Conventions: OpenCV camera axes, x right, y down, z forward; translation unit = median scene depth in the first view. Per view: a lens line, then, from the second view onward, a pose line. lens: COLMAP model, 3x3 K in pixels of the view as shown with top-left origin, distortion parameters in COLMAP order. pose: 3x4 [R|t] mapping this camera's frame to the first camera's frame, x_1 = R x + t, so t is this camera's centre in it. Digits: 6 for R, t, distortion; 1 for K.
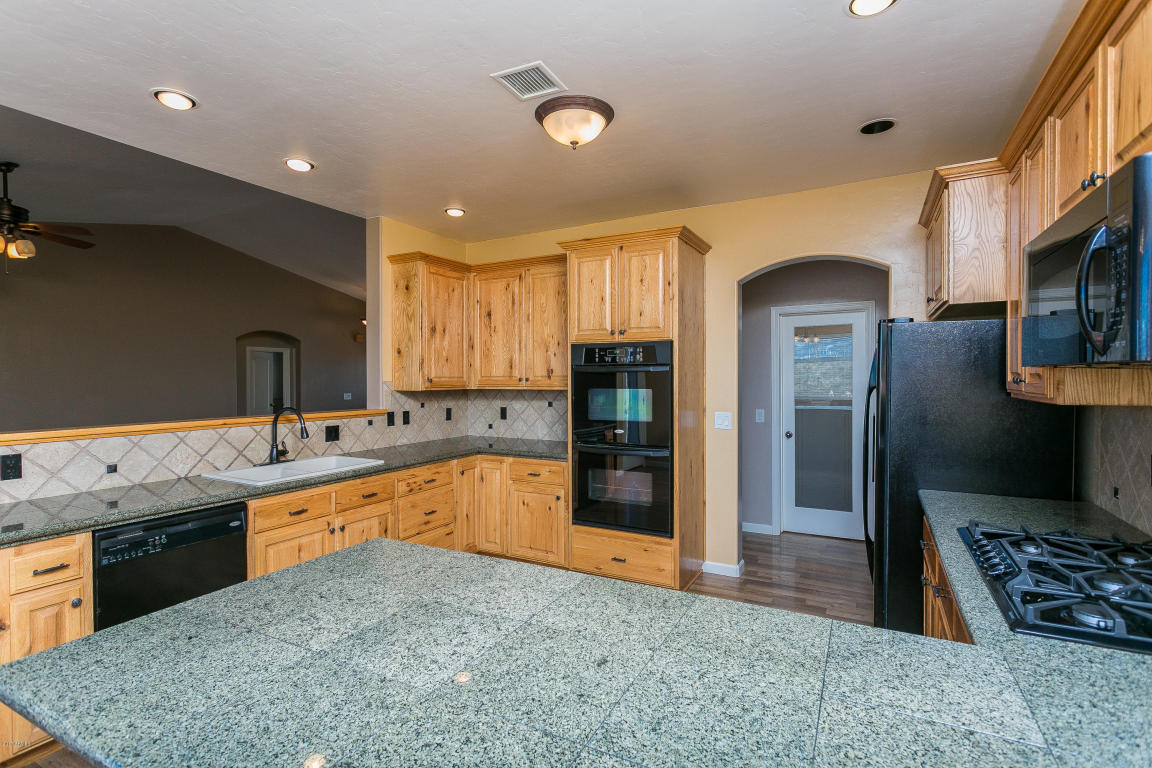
lens RADIAL K [[568.1, 0, 573.4], [0, 568.1, 381.4], [0, 0, 1]] dist [-0.006213, 0.001535]
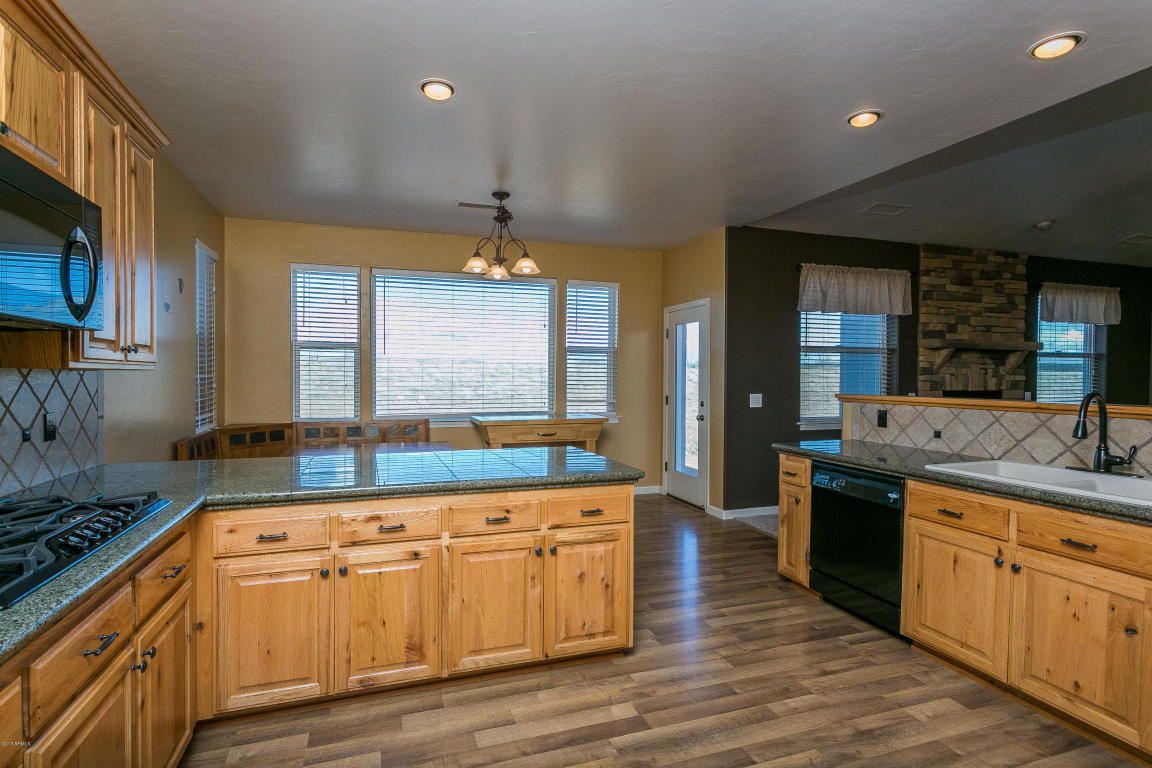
lens RADIAL K [[606.8, 0, 605.6], [0, 606.8, 369.2], [0, 0, 1]] dist [0.015673, 0.000347]
pose [[-0.666707, 0.002918, -0.745314, 0.536009], [0.003312, 0.999994, 0.000953, 0.017310], [0.745312, -0.001833, -0.666713, 1.262479]]
